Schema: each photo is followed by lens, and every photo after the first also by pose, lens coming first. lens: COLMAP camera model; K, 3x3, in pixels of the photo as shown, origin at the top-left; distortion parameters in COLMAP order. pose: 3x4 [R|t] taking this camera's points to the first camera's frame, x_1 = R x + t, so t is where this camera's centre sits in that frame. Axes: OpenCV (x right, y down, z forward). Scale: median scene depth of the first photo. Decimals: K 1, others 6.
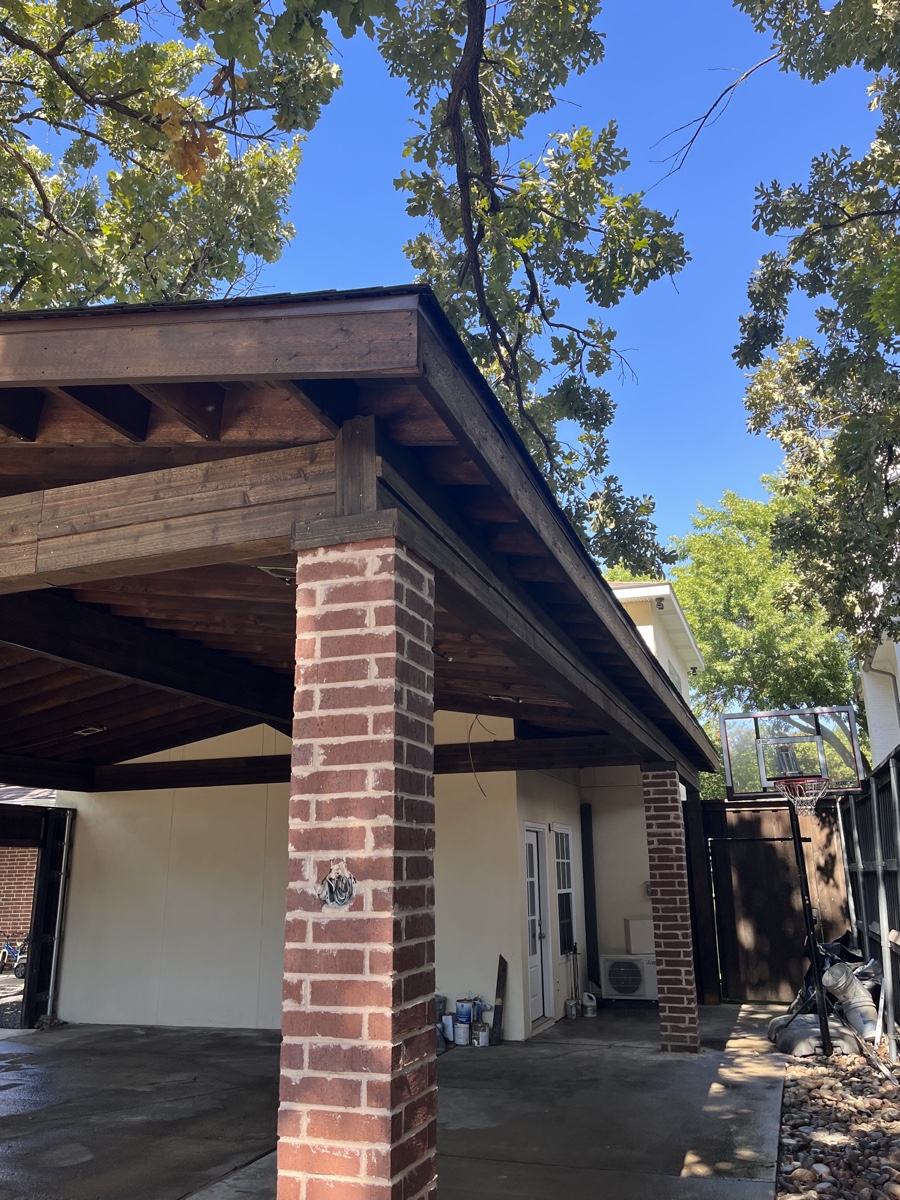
lens RADIAL K [[949.0, 0, 451.5], [0, 949.0, 606.2], [0, 0, 1]] dist [0.050026, -0.050788]
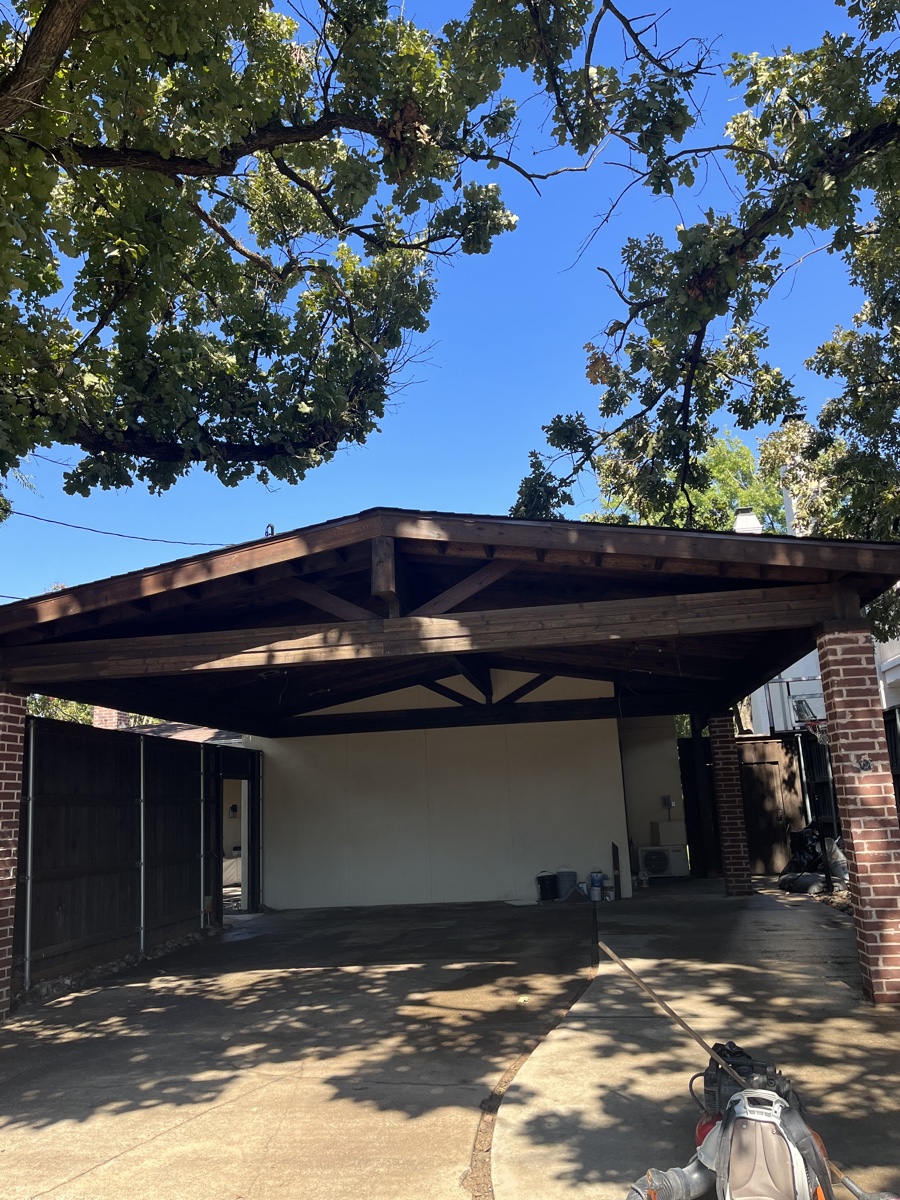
lens RADIAL K [[949.0, 0, 450.6], [0, 949.0, 601.3], [0, 0, 1]] dist [0.050026, -0.050788]
pose [[0.981513, 0.010041, 0.191131, -0.498325], [-0.019749, 0.998606, 0.048955, -0.075281], [-0.190373, -0.051824, 0.980343, -0.387823]]
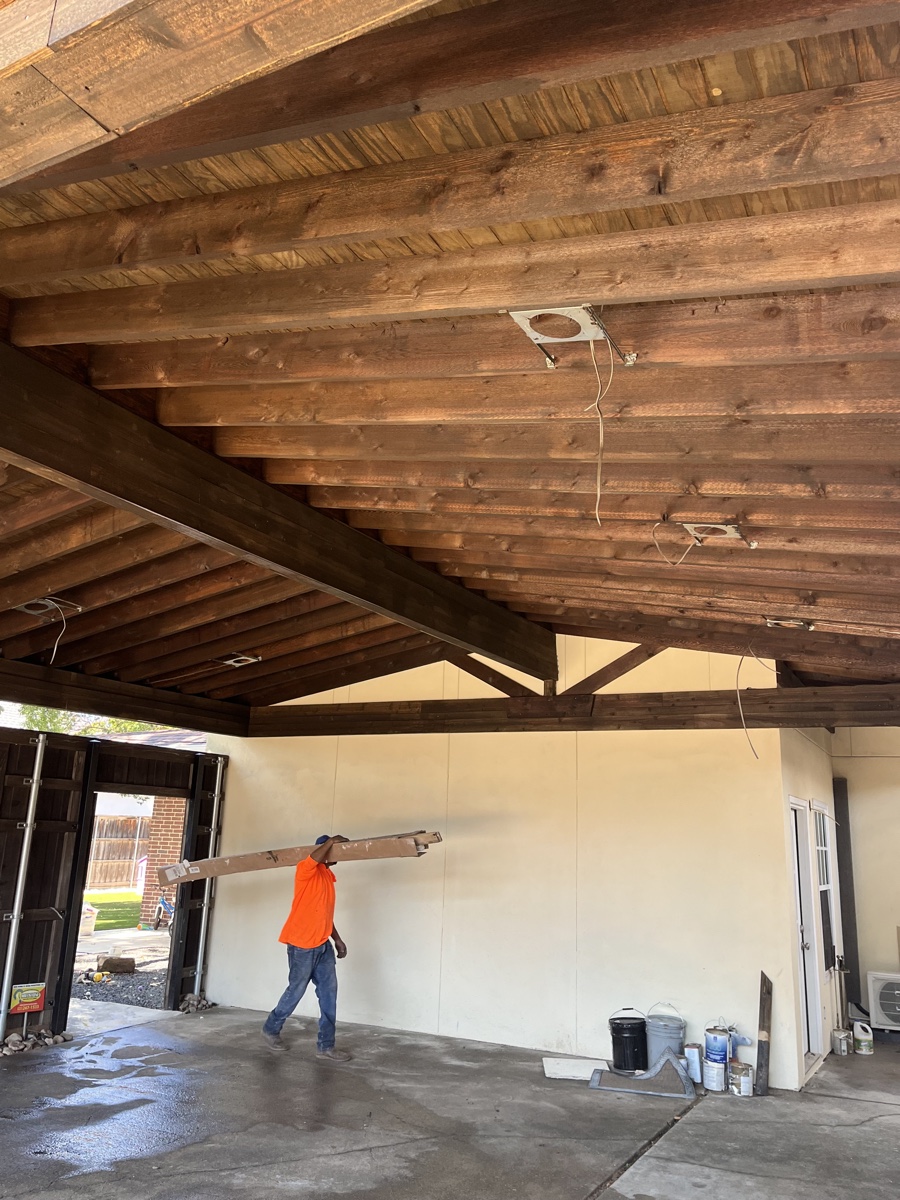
lens RADIAL K [[949.0, 0, 451.0], [0, 949.0, 590.2], [0, 0, 1]] dist [0.050026, -0.050788]
pose [[0.987789, 0.012645, -0.155284, -0.079954], [-0.010178, 0.999809, 0.016672, 0.058900], [0.155466, -0.014888, 0.987729, 0.235397]]
